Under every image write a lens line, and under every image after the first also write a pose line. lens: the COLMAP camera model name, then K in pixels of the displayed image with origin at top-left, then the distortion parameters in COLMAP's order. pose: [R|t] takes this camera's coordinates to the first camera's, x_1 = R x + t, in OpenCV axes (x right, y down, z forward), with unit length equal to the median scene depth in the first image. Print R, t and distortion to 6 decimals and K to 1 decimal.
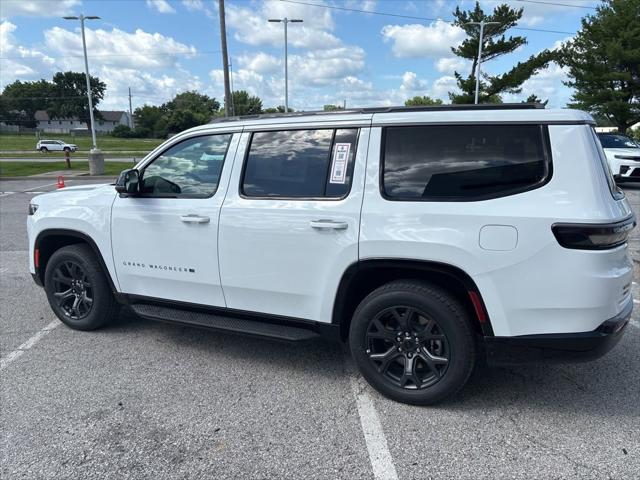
lens RADIAL K [[487.1, 0, 317.9], [0, 487.1, 240.4], [0, 0, 1]] dist [0.049882, -0.063292]
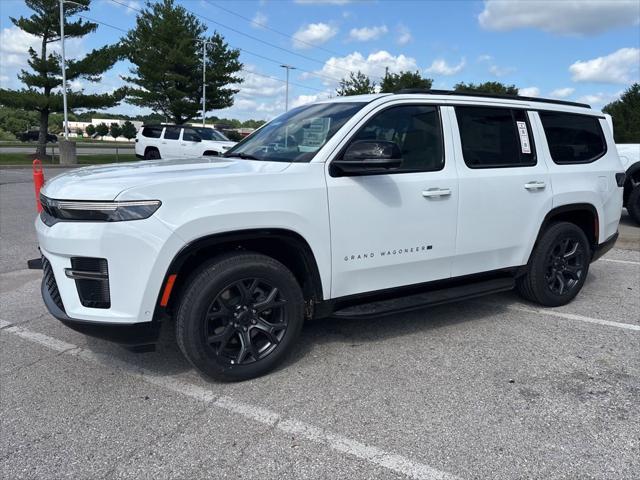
lens RADIAL K [[487.1, 0, 317.7], [0, 487.1, 237.0], [0, 0, 1]] dist [0.049882, -0.063292]
pose [[0.551605, -0.134875, 0.823129, -0.219511], [0.130476, 0.988644, 0.074559, -0.010956], [-0.823837, 0.066271, 0.562939, 0.121250]]
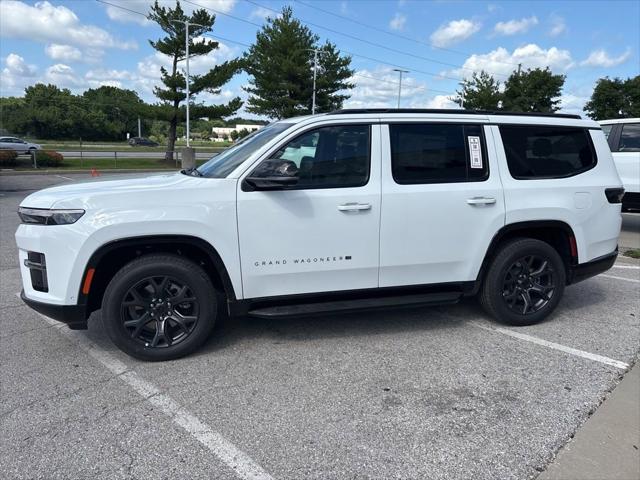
lens RADIAL K [[487.1, 0, 318.5], [0, 487.1, 237.2], [0, 0, 1]] dist [0.049882, -0.063292]
pose [[0.752033, -0.105196, 0.650676, -0.181946], [0.104344, 0.993734, 0.040061, -0.005359], [-0.650813, 0.037767, 0.758298, 0.050672]]
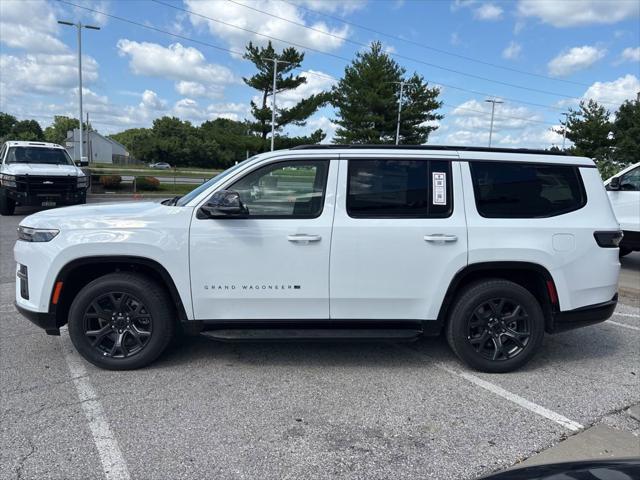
lens RADIAL K [[487.1, 0, 317.9], [0, 487.1, 237.8], [0, 0, 1]] dist [0.049882, -0.063292]
pose [[0.872183, -0.031119, 0.488190, -0.137104], [0.054105, 0.997988, -0.033047, -0.001400], [-0.486179, 0.055236, 0.872112, 0.011670]]
